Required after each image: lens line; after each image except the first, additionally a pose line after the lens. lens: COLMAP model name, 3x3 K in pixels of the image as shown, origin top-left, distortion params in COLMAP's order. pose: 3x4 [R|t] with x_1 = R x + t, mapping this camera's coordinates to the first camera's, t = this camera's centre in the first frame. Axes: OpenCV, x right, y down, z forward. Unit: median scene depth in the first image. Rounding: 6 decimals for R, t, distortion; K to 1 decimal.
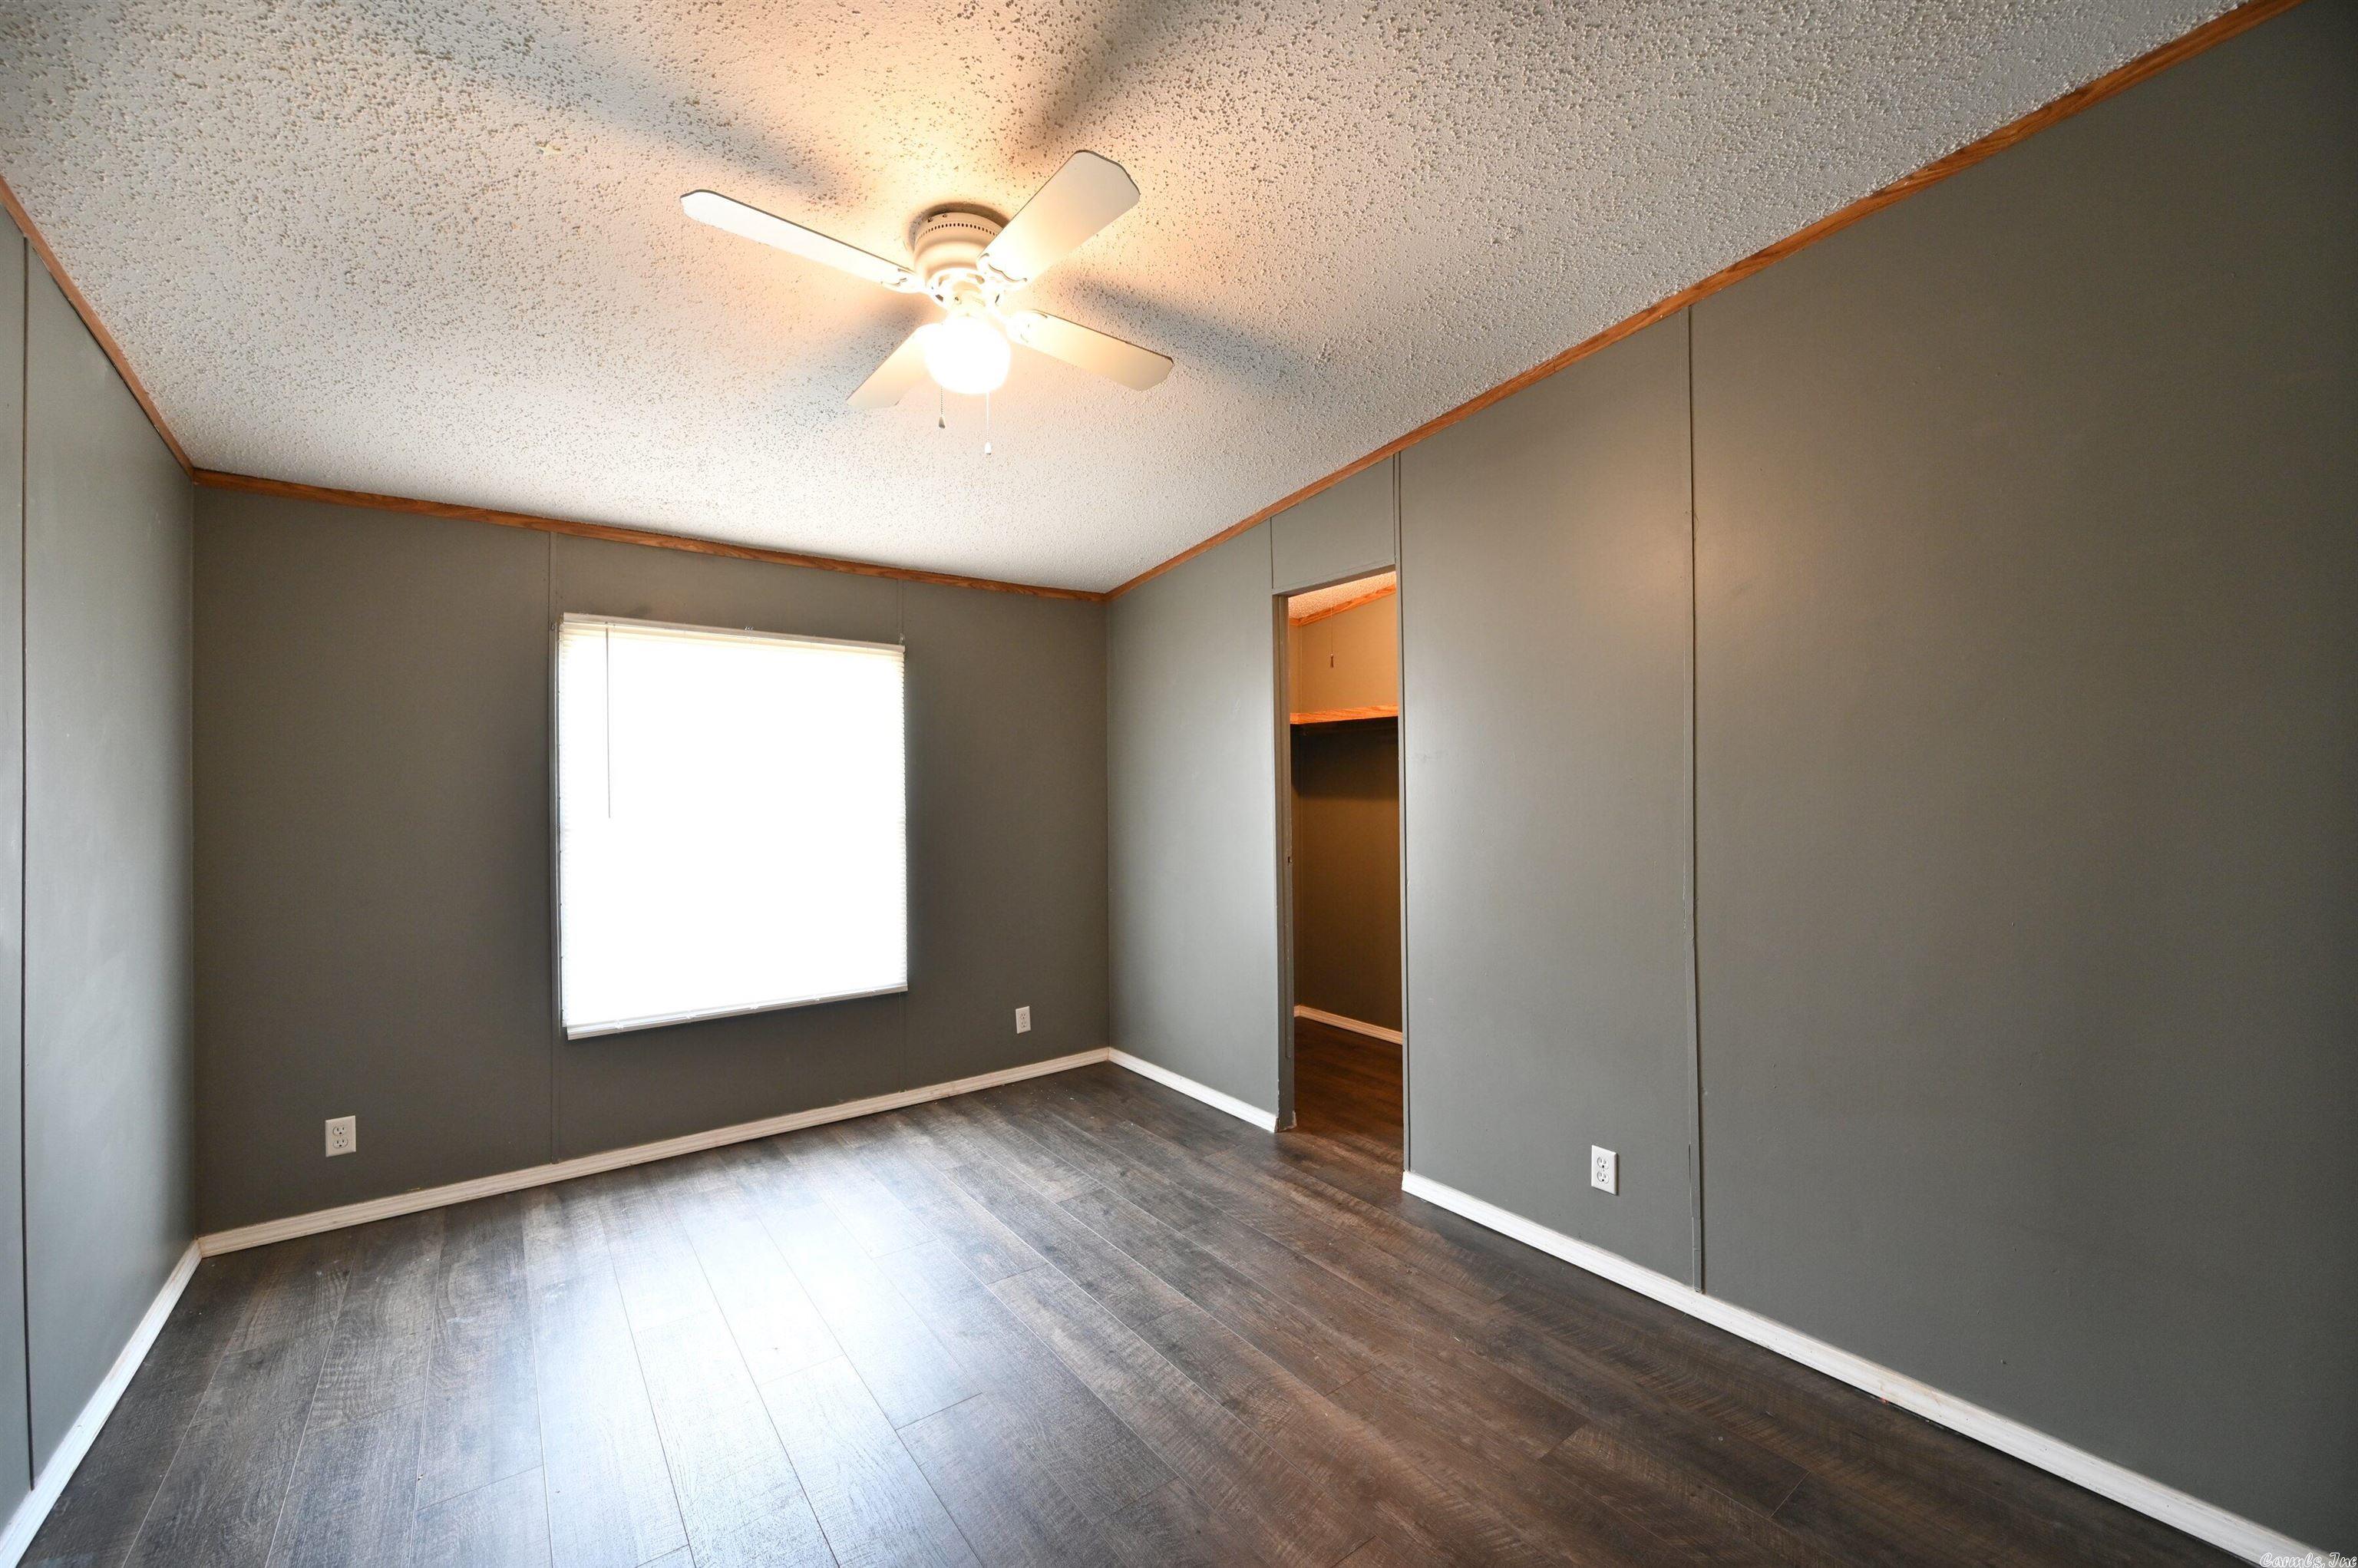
lens RADIAL K [[928.6, 0, 1190.2], [0, 928.6, 791.7], [0, 0, 1]] dist [-0.003158, 0.002364]
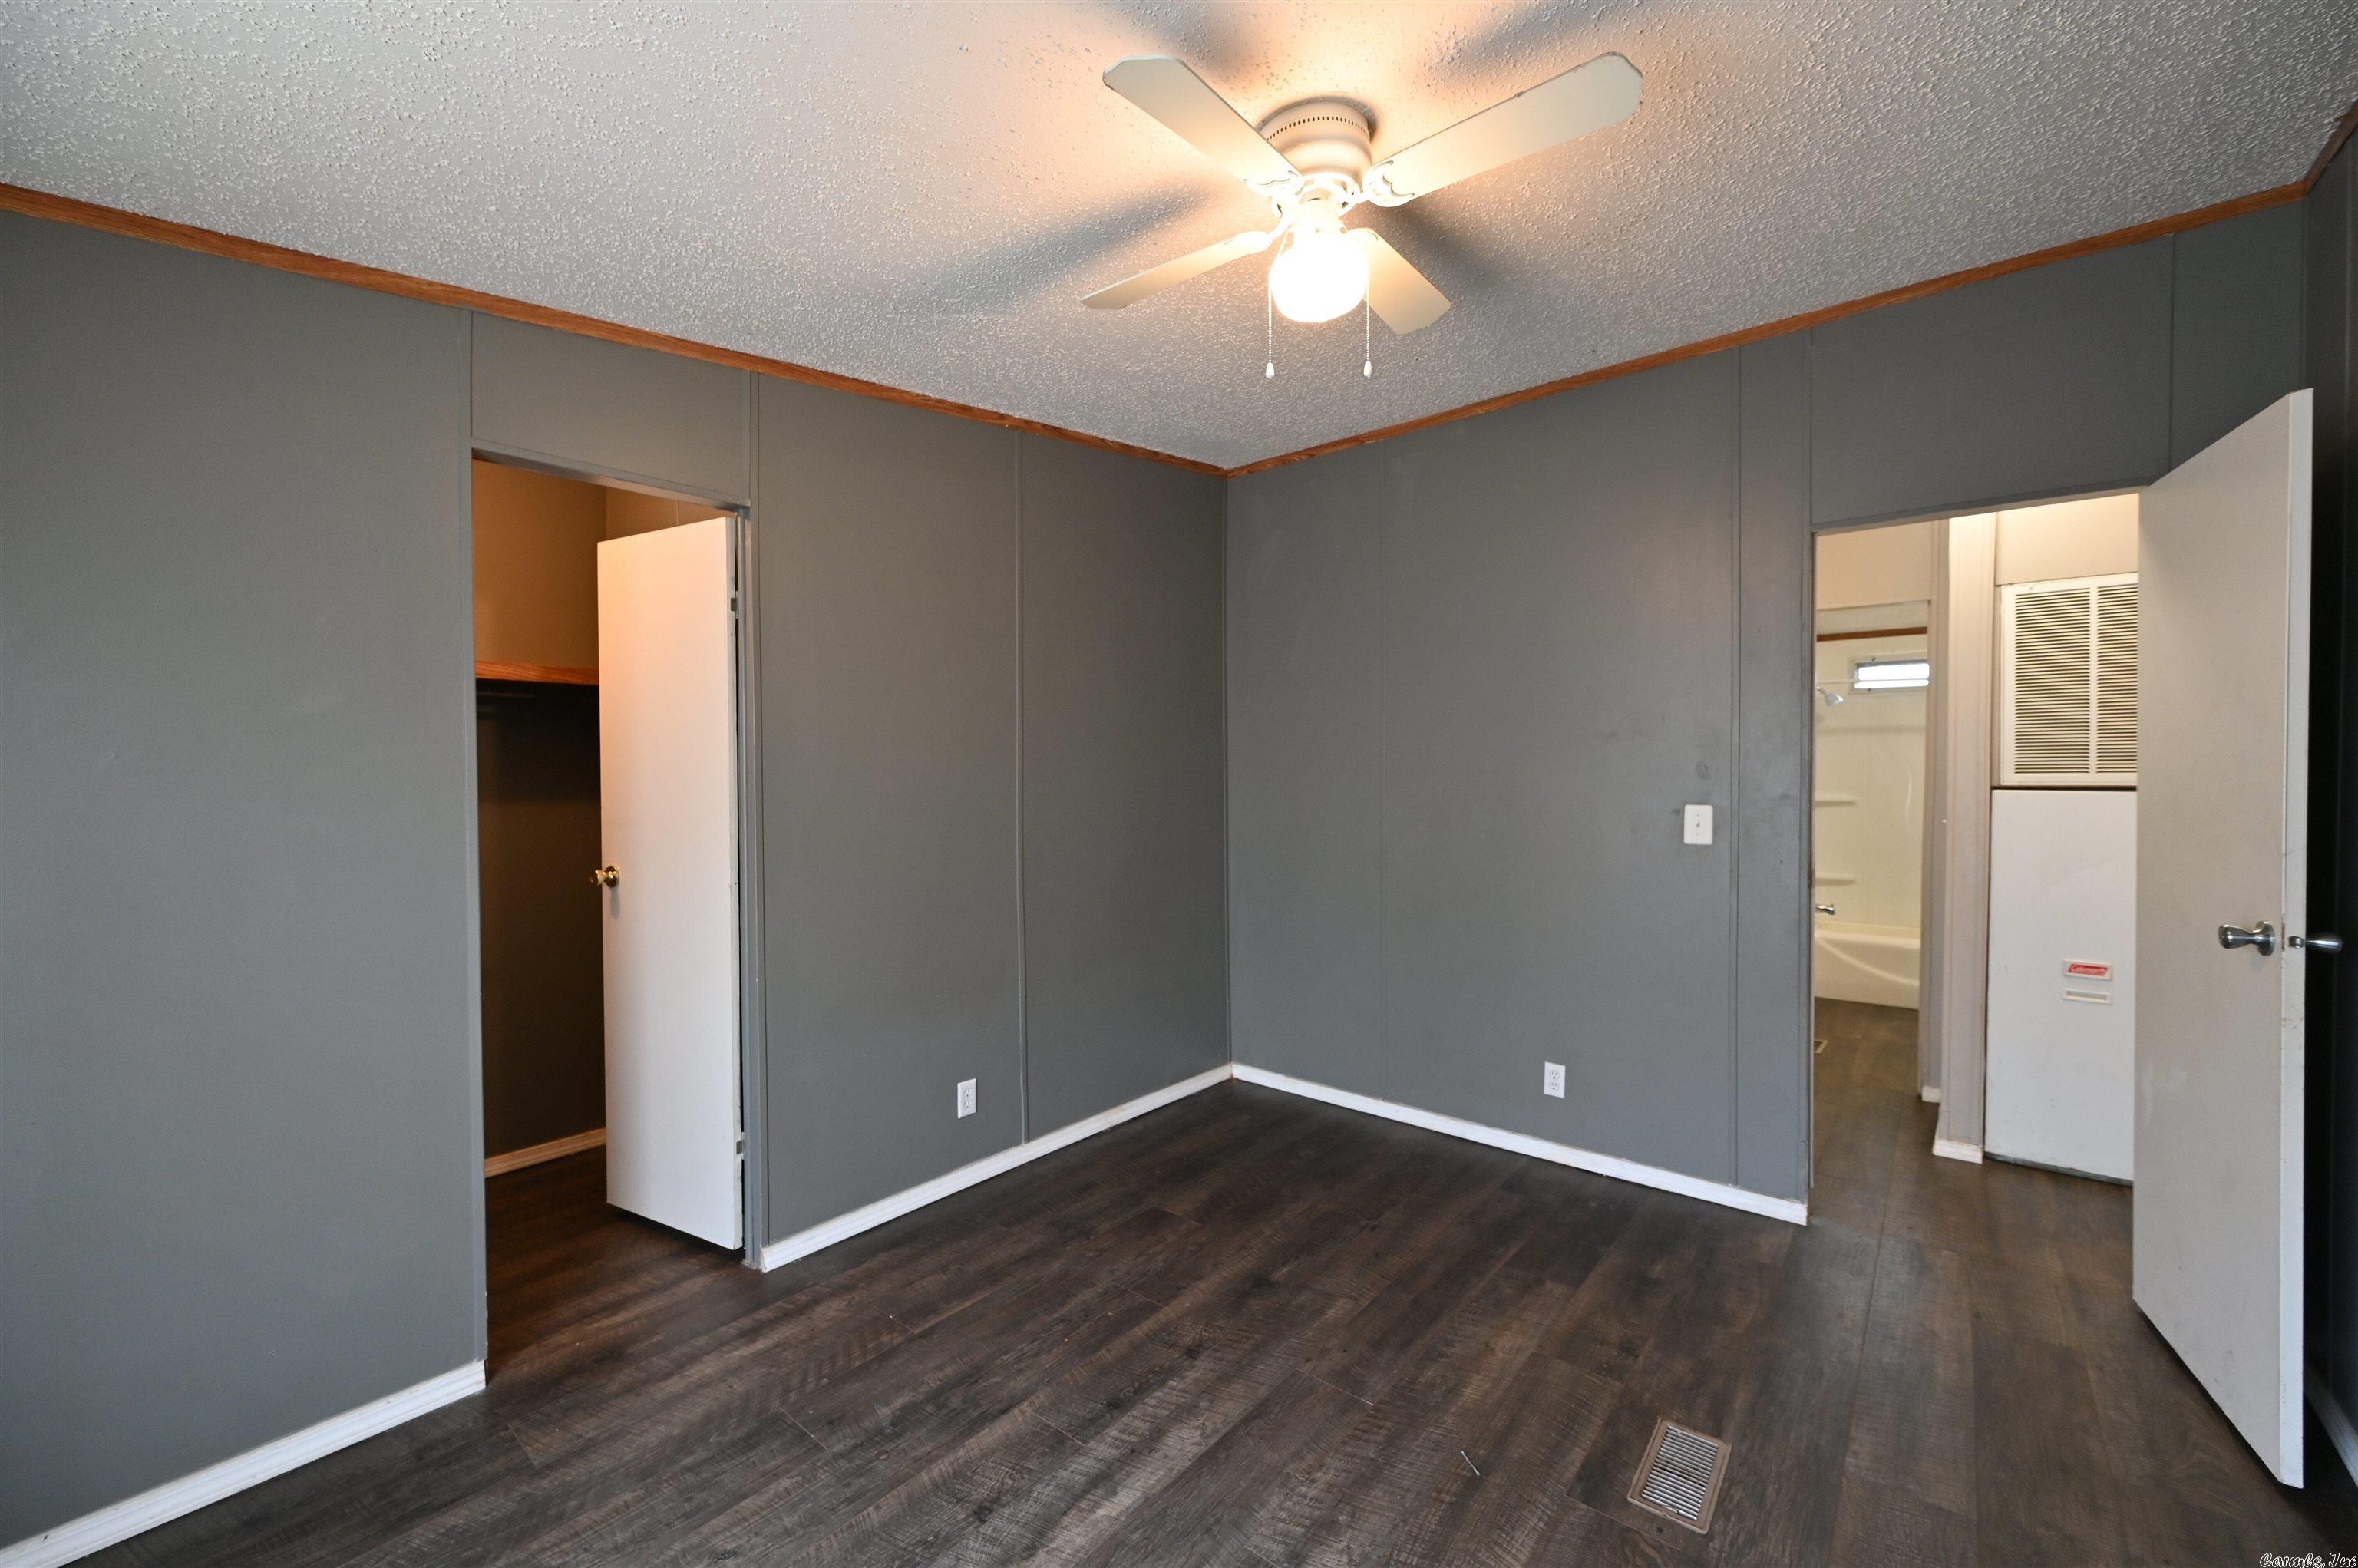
lens RADIAL K [[880.5, 0, 1224.8], [0, 880.5, 788.6], [0, 0, 1]] dist [-0.000225, 0.000052]
pose [[-0.227684, -0.006352, 0.973714, -0.794416], [0.012770, 0.999873, 0.009508, -0.002422], [-0.973651, 0.014599, -0.227574, 0.990283]]
